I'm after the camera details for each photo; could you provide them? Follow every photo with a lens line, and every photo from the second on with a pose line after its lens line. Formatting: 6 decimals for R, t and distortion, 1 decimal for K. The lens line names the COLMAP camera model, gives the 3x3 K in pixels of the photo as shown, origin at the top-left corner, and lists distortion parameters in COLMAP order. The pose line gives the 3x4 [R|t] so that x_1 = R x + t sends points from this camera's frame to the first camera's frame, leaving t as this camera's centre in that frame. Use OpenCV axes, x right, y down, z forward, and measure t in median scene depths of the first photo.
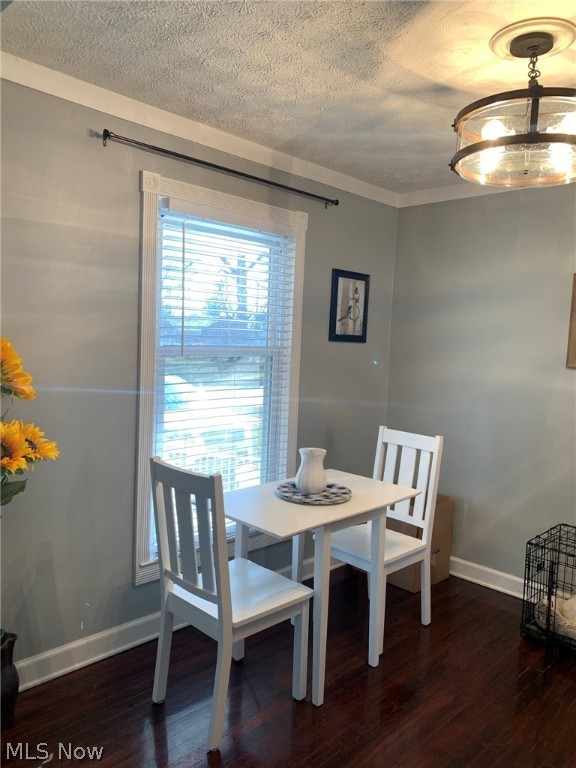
lens RADIAL K [[581.7, 0, 289.8], [0, 581.7, 385.4], [0, 0, 1]] dist [0.043315, -0.051532]
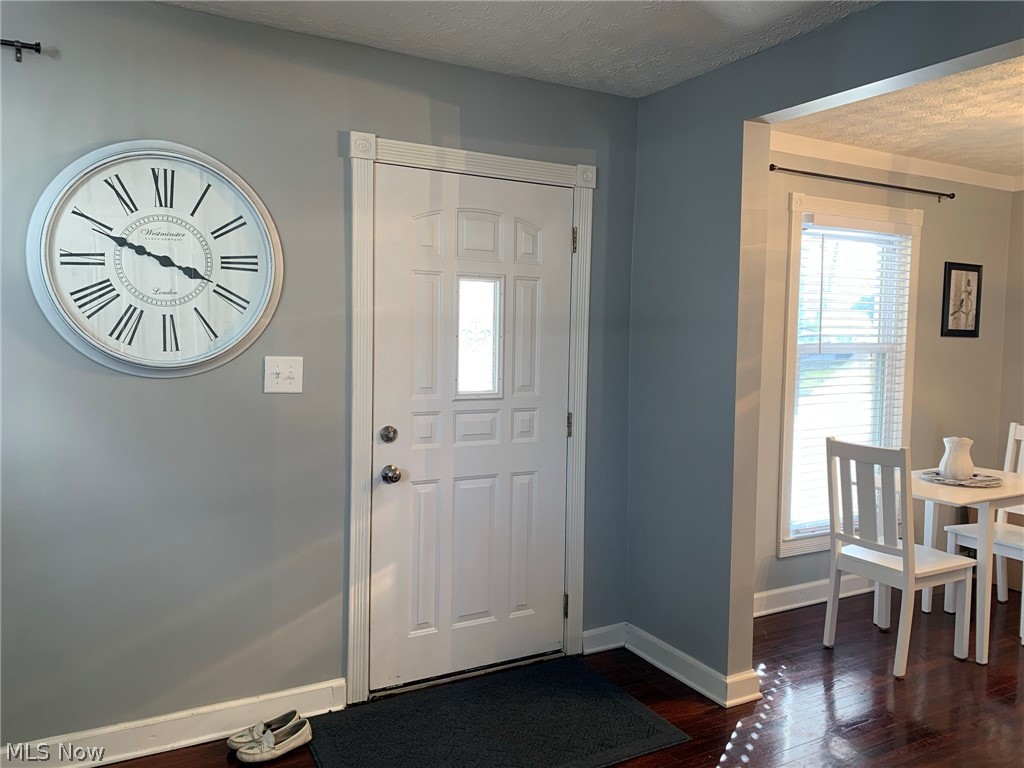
lens RADIAL K [[775.6, 0, 510.6], [0, 775.6, 386.6], [0, 0, 1]] dist [0.043315, -0.051532]
pose [[0.959035, -0.007144, -0.283196, -0.273490], [0.001214, 0.999776, -0.021112, 0.036506], [0.283284, 0.019903, 0.958830, -0.485987]]
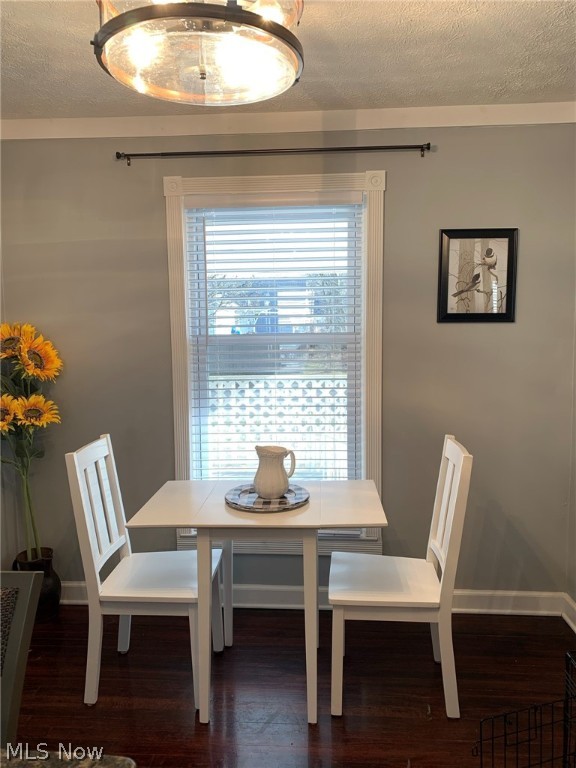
lens RADIAL K [[581.7, 0, 288.1], [0, 581.7, 382.1], [0, 0, 1]] dist [0.043315, -0.051532]
pose [[0.659450, 0.024921, -0.751335, 0.579577], [-0.022837, 0.999653, 0.013113, -0.001079], [0.751401, 0.008511, 0.659790, 0.353414]]
